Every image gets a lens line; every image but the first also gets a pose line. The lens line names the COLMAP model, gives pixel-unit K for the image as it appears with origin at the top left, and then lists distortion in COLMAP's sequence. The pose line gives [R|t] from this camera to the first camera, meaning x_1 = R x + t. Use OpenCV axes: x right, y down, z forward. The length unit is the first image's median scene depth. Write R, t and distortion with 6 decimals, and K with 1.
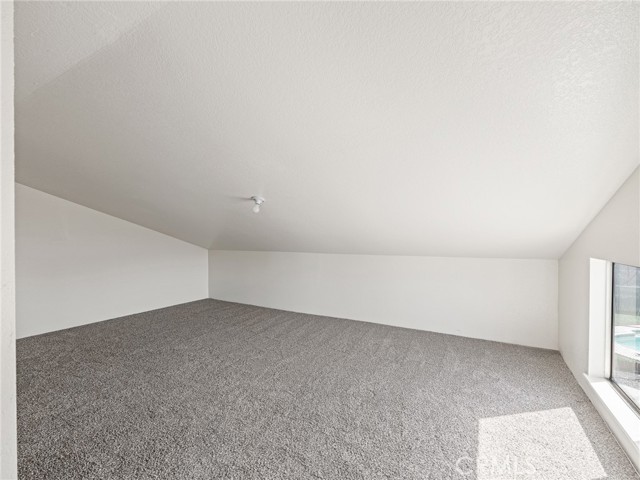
lens RADIAL K [[301.1, 0, 326.0], [0, 301.1, 240.9], [0, 0, 1]] dist [0.001880, 0.000337]
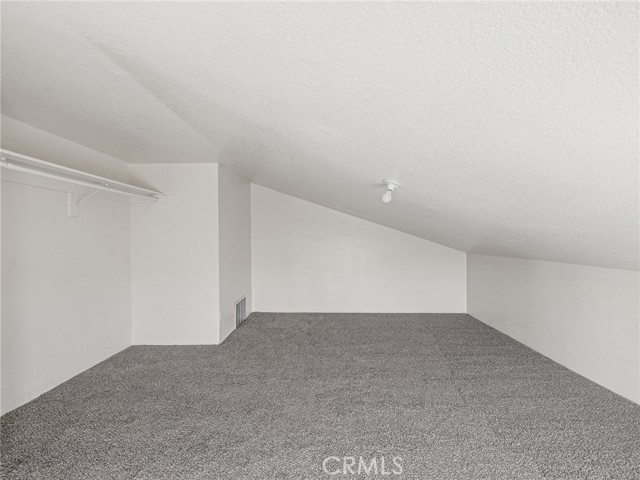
lens RADIAL K [[320.2, 0, 321.6], [0, 320.2, 236.2], [0, 0, 1]] dist [0.000675, 0.002639]
pose [[0.465012, -0.000054, -0.885304, 0.359229], [-0.015309, 0.999850, -0.008102, -0.006491], [0.885172, 0.017321, 0.464942, 0.508257]]
